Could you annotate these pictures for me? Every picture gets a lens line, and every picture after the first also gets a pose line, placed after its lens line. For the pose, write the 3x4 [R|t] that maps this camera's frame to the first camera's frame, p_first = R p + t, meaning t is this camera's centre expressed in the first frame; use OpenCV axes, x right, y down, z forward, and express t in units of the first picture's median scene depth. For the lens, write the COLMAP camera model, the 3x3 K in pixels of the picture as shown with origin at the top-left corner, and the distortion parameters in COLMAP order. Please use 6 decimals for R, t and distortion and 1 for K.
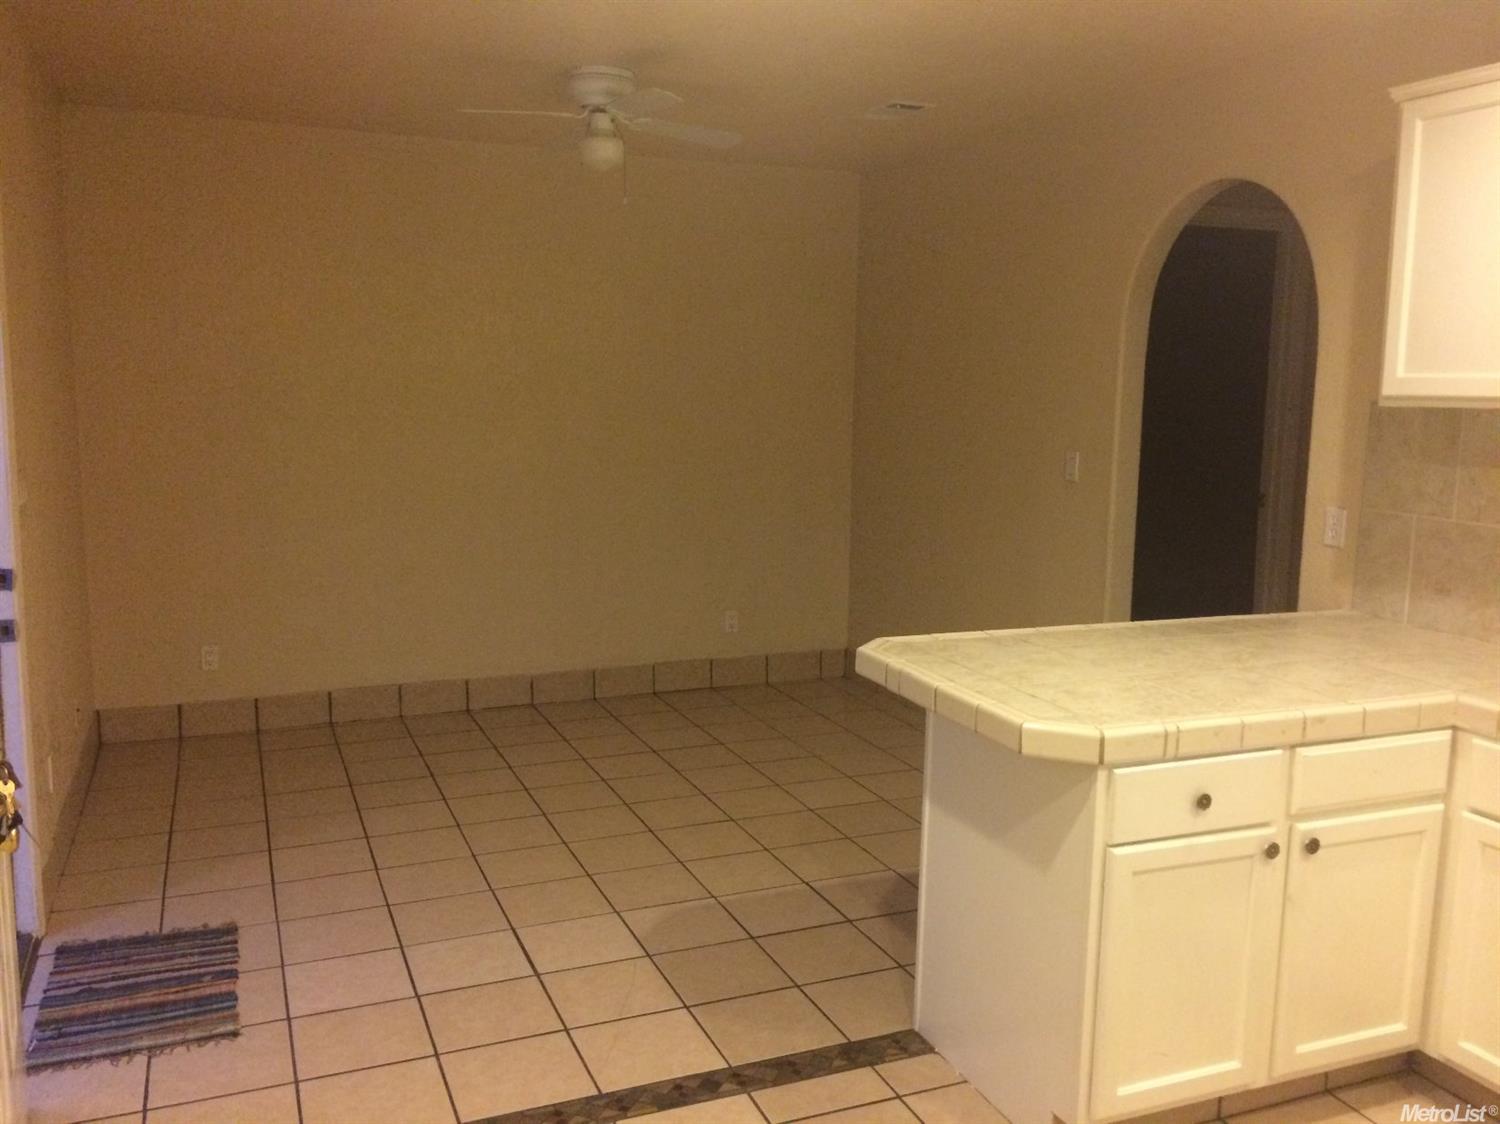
lens RADIAL K [[1285.5, 0, 748.0], [0, 1285.5, 561.2], [0, 0, 1]] dist [0.072985, -0.103873]
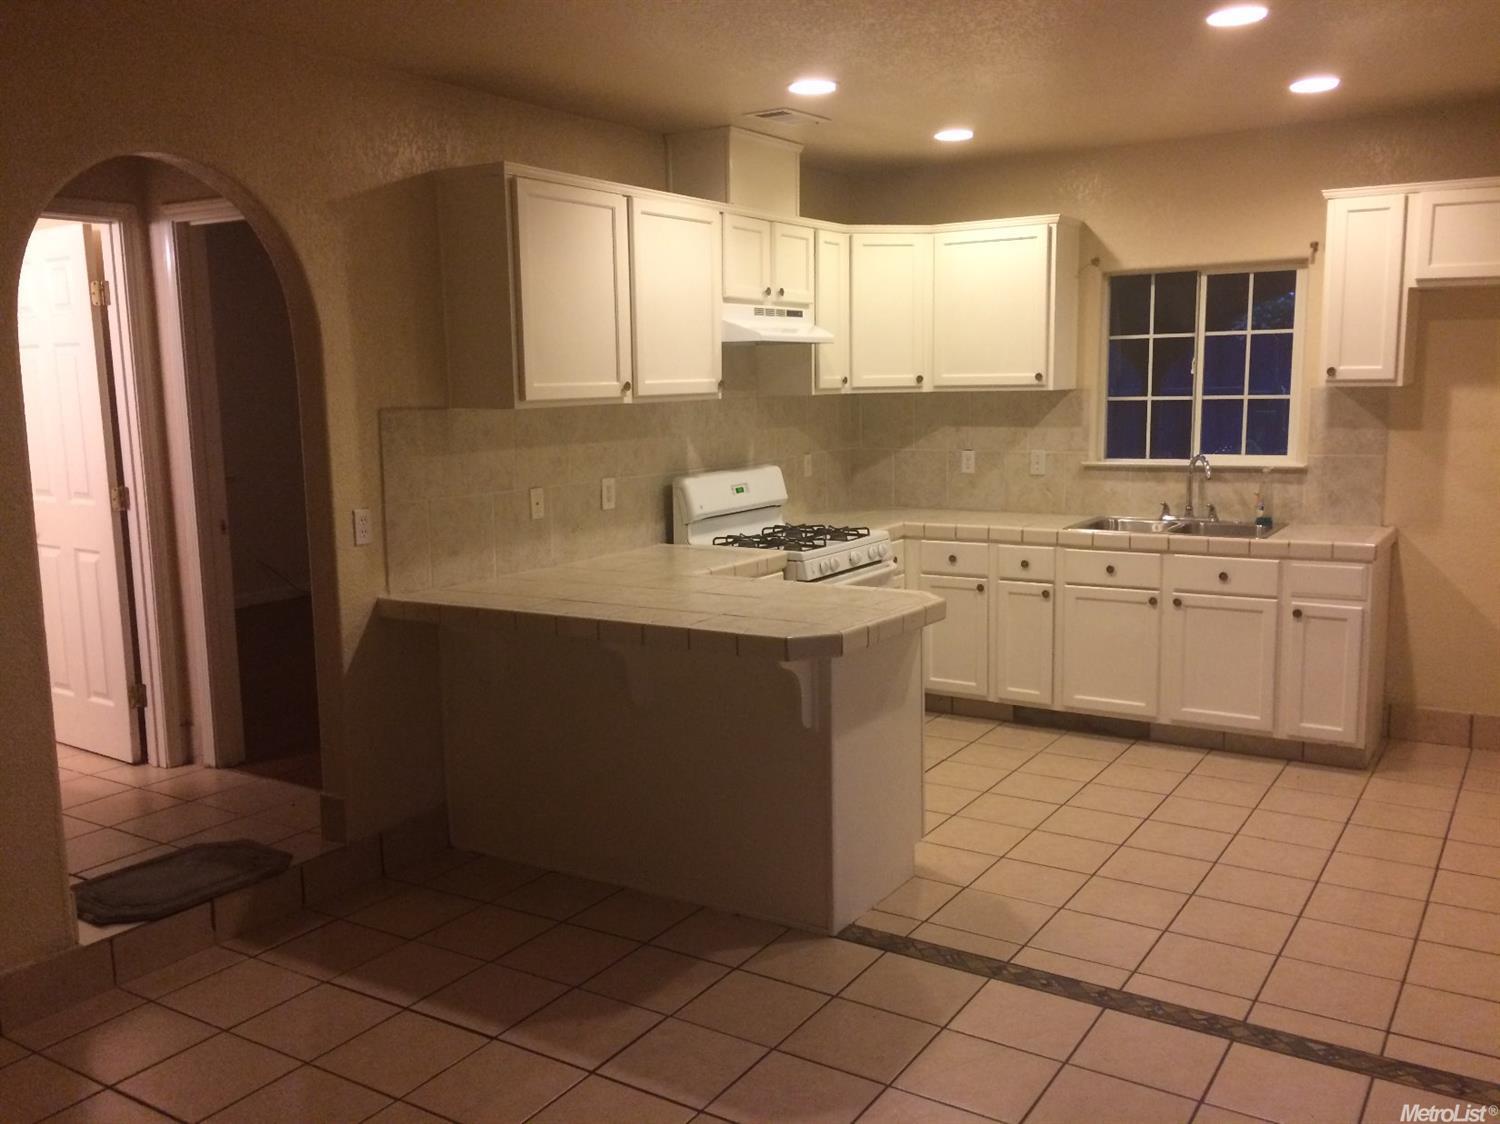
lens RADIAL K [[1285.5, 0, 748.0], [0, 1285.5, 561.2], [0, 0, 1]] dist [0.072985, -0.103873]
pose [[-0.564996, -0.131651, 0.814523, -0.739926], [0.125403, 0.962018, 0.242477, -0.266952], [-0.815508, 0.239142, -0.527027, 1.584119]]
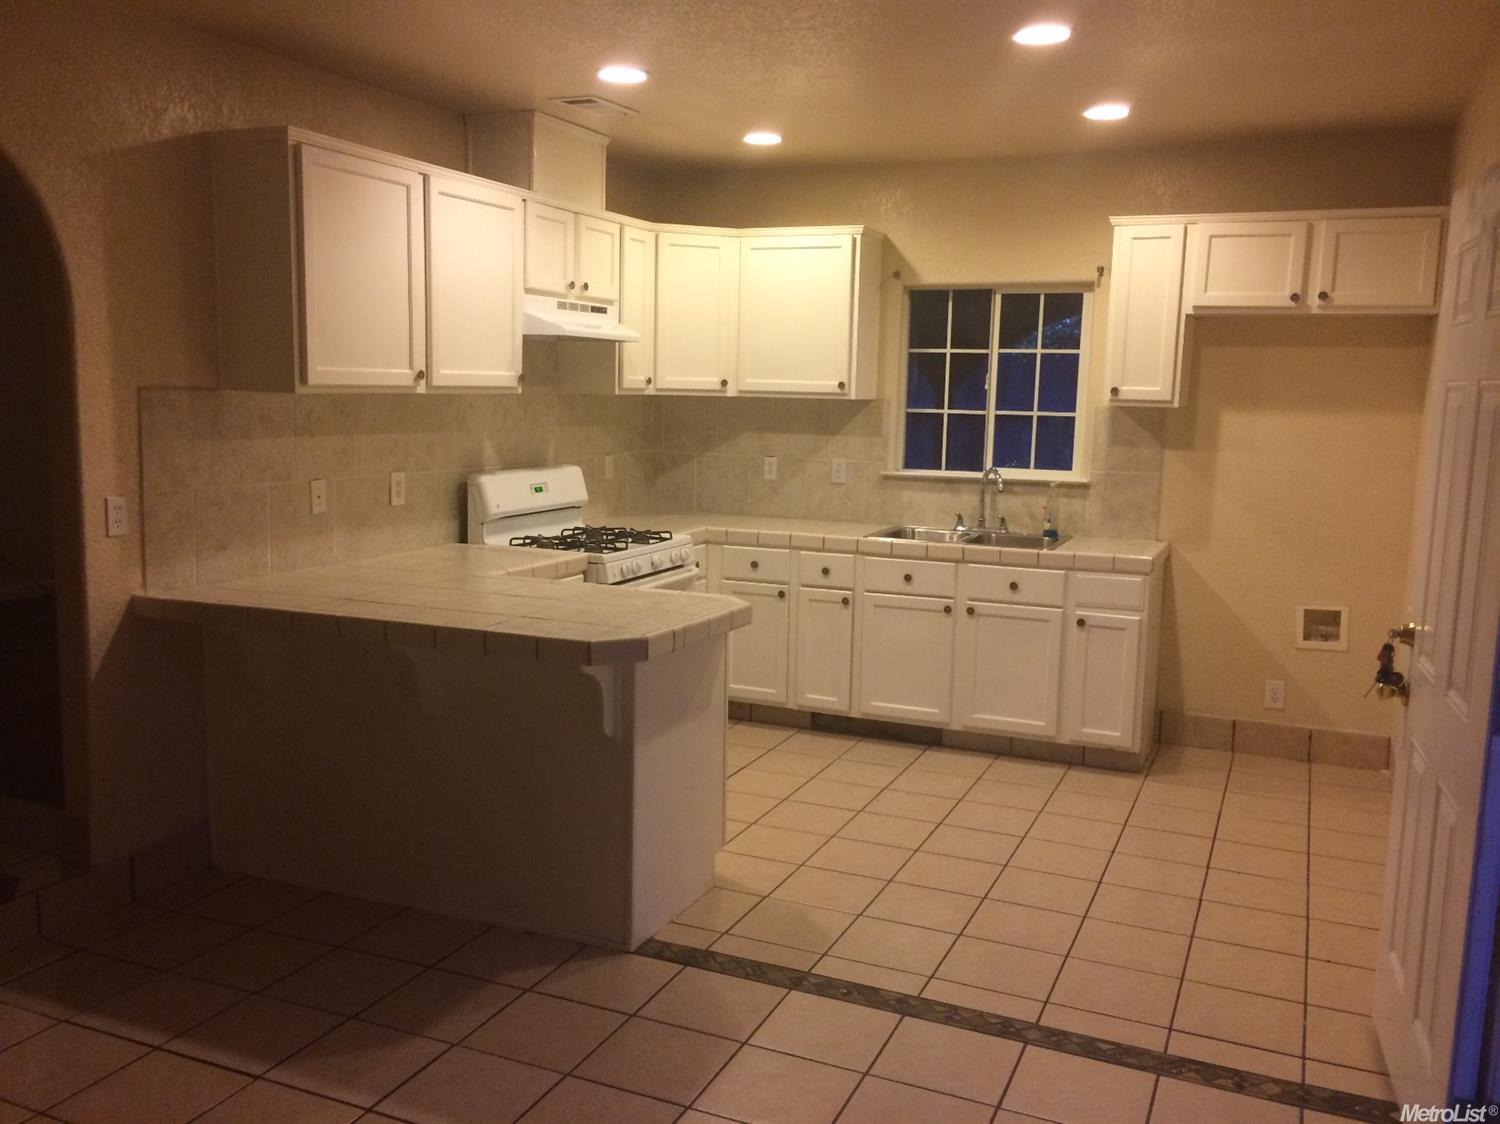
lens RADIAL K [[1285.5, 0, 748.0], [0, 1285.5, 561.2], [0, 0, 1]] dist [0.072985, -0.103873]
pose [[-0.685216, -0.137493, 0.715244, -0.704075], [0.069132, 0.965309, 0.251793, -0.252376], [-0.725051, 0.221979, -0.651940, 1.570991]]
